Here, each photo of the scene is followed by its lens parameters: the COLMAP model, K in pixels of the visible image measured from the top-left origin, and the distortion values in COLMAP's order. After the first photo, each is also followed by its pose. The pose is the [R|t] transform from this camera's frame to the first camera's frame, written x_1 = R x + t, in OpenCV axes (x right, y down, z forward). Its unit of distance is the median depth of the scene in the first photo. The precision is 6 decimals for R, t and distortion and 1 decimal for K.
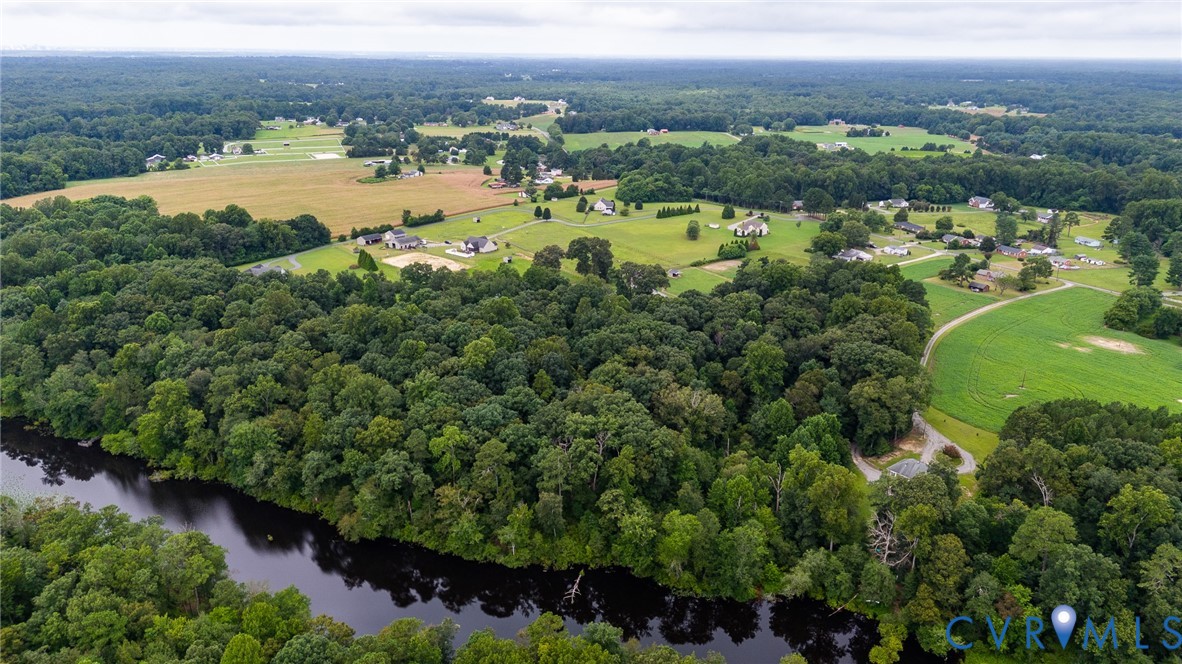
lens RADIAL K [[823.2, 0, 591.0], [0, 823.2, 332.0], [0, 0, 1]] dist [0.067313, -0.070074]
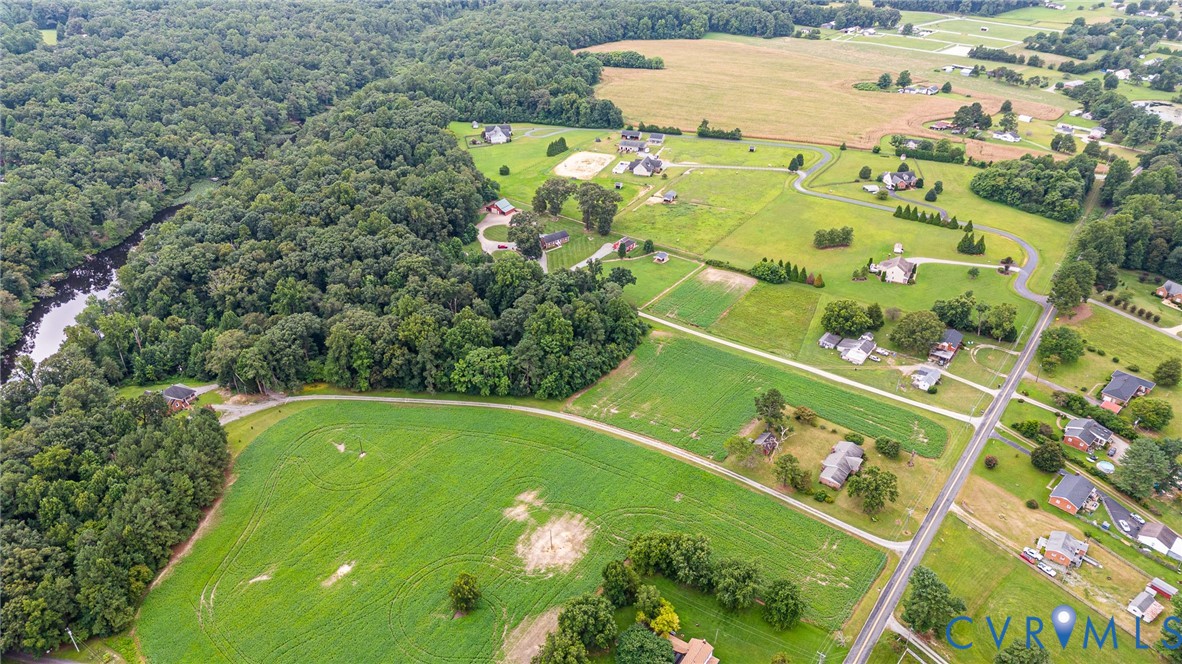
lens RADIAL K [[823.2, 0, 591.0], [0, 823.2, 332.0], [0, 0, 1]] dist [0.067313, -0.070074]
pose [[0.338160, 0.470479, -0.815044, 0.829657], [-0.308969, 0.873562, 0.376068, -0.306659], [0.888924, 0.124652, 0.440768, 0.513888]]
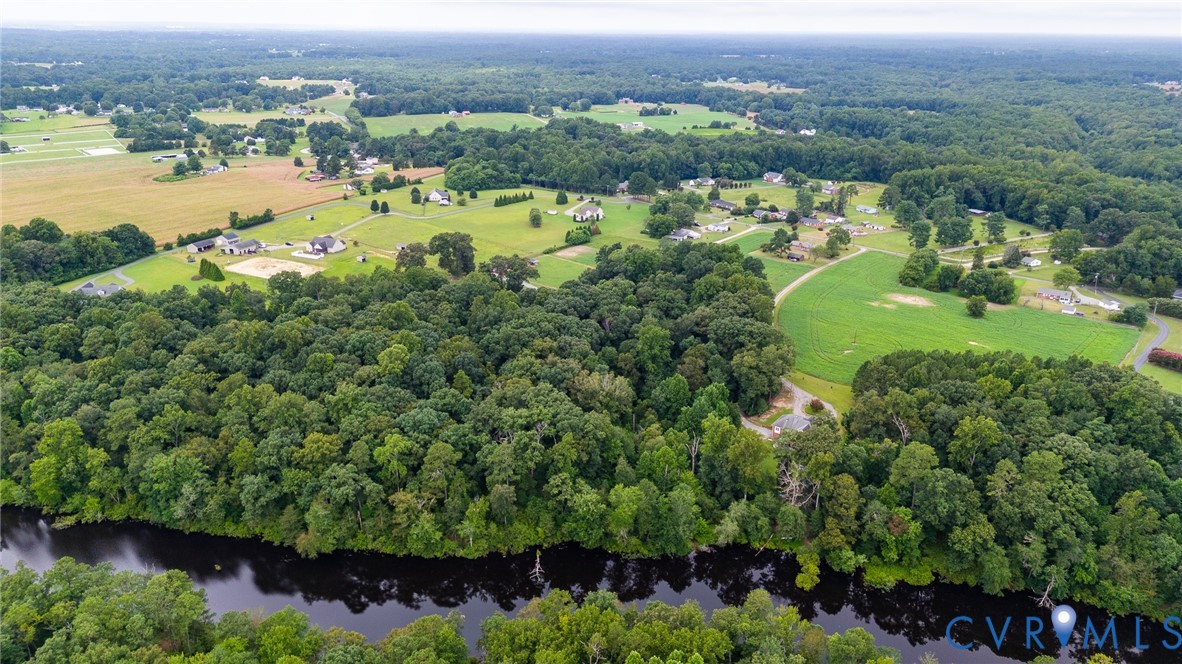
lens RADIAL K [[823.2, 0, 591.0], [0, 823.2, 332.0], [0, 0, 1]] dist [0.067313, -0.070074]
pose [[0.965696, -0.088453, 0.244145, -0.084461], [0.081163, 0.995907, 0.039780, -0.017284], [-0.246664, -0.018600, 0.968923, -0.032813]]
